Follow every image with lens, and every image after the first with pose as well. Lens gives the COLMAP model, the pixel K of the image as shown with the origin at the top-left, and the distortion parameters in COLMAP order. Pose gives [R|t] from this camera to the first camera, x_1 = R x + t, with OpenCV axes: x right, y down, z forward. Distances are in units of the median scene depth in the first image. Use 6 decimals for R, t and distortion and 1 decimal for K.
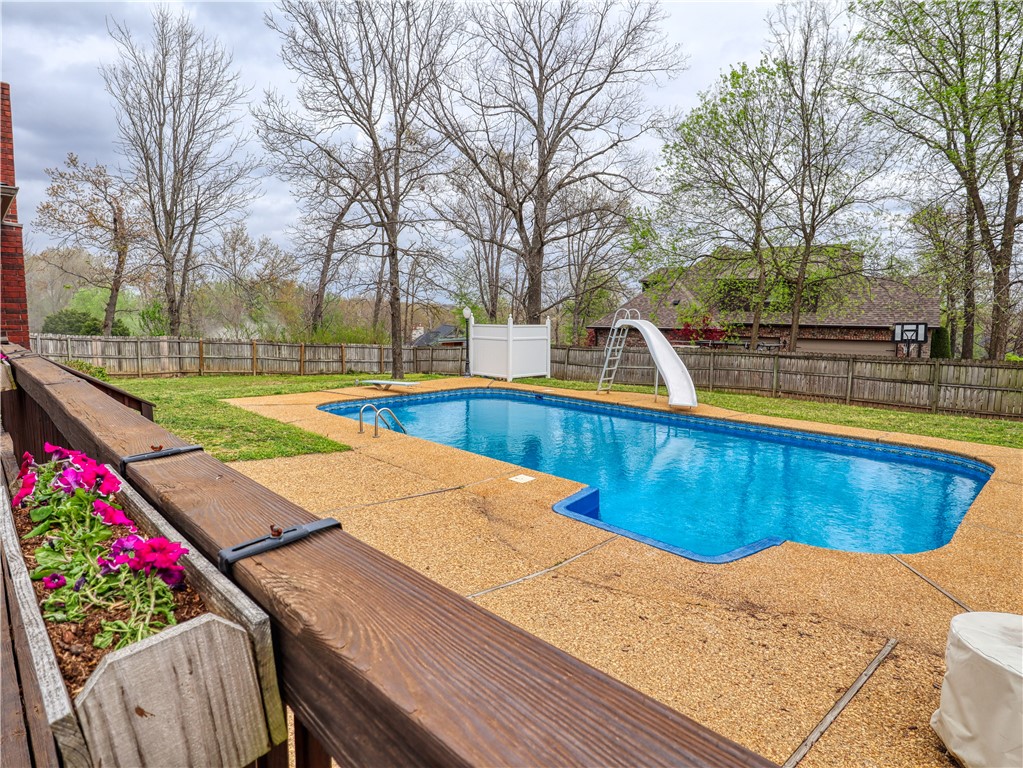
lens RADIAL K [[583.9, 0, 508.4], [0, 583.9, 379.6], [0, 0, 1]] dist [-0.042124, 0.007207]
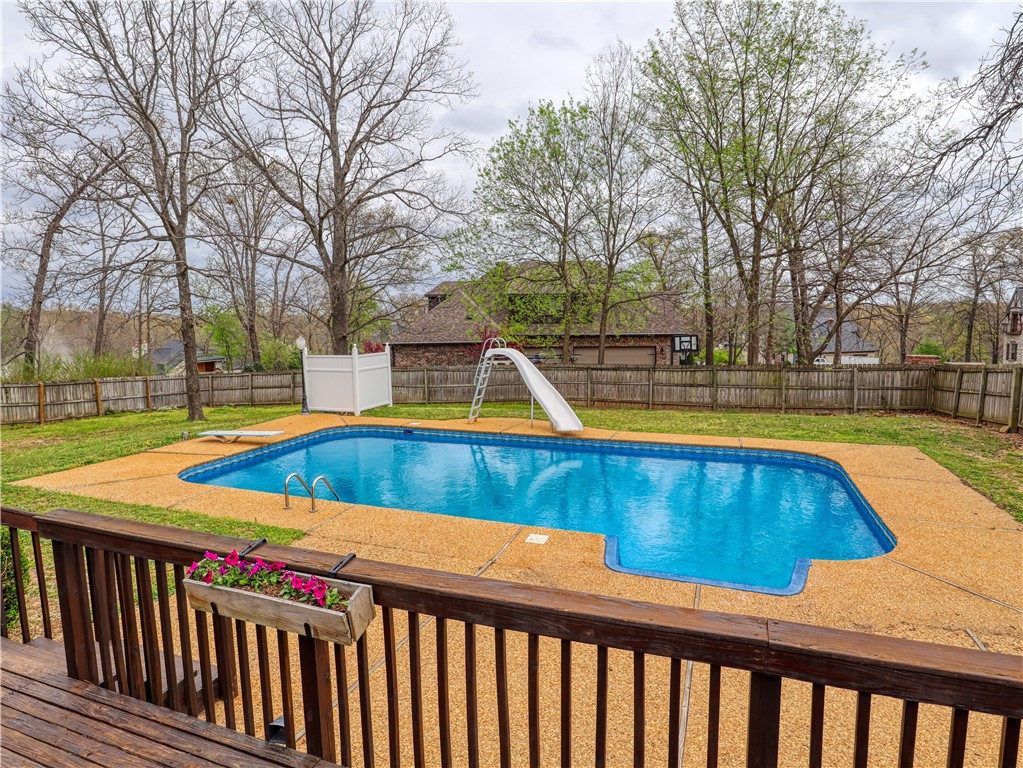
lens RADIAL K [[583.9, 0, 509.0], [0, 583.9, 382.7], [0, 0, 1]] dist [-0.042124, 0.007207]
pose [[0.902869, -0.070235, 0.424140, -0.160167], [0.070540, 0.997396, 0.015003, -0.042831], [-0.424089, 0.016374, 0.905473, 0.046004]]
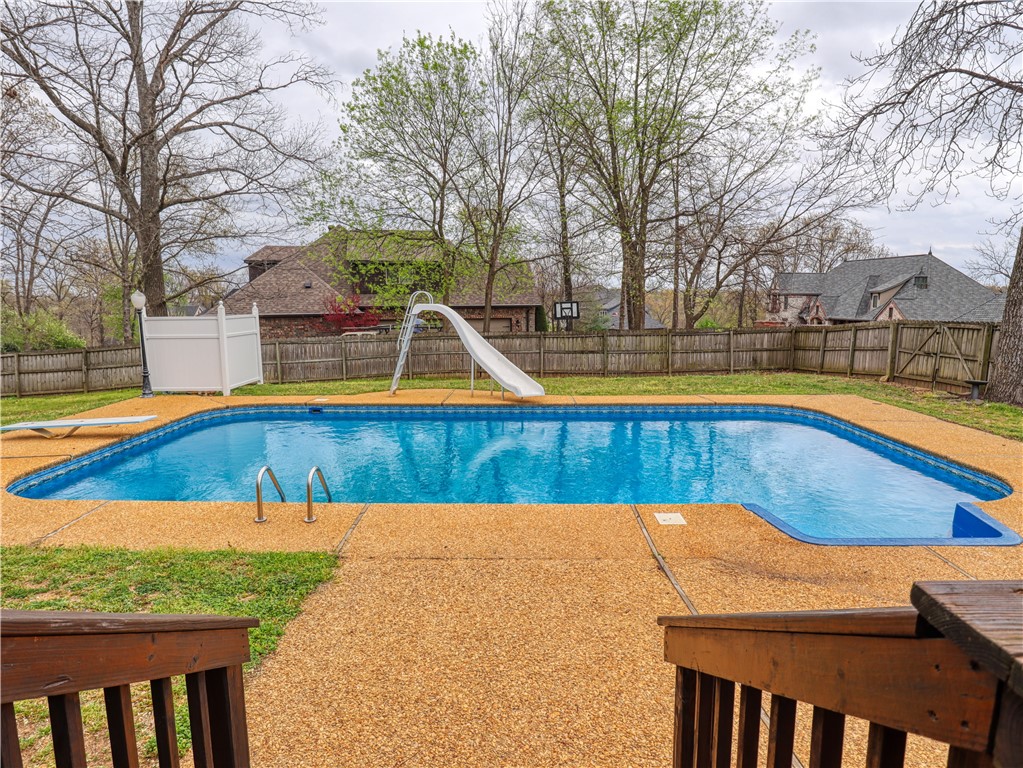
lens RADIAL K [[585.6, 0, 508.7], [0, 585.6, 379.7], [0, 0, 1]] dist [-0.033019, 0.004061]
pose [[0.700838, -0.109686, 0.704837, -0.239526], [0.090388, 0.993798, 0.064778, -0.028389], [-0.707571, 0.018310, 0.706405, 0.233970]]
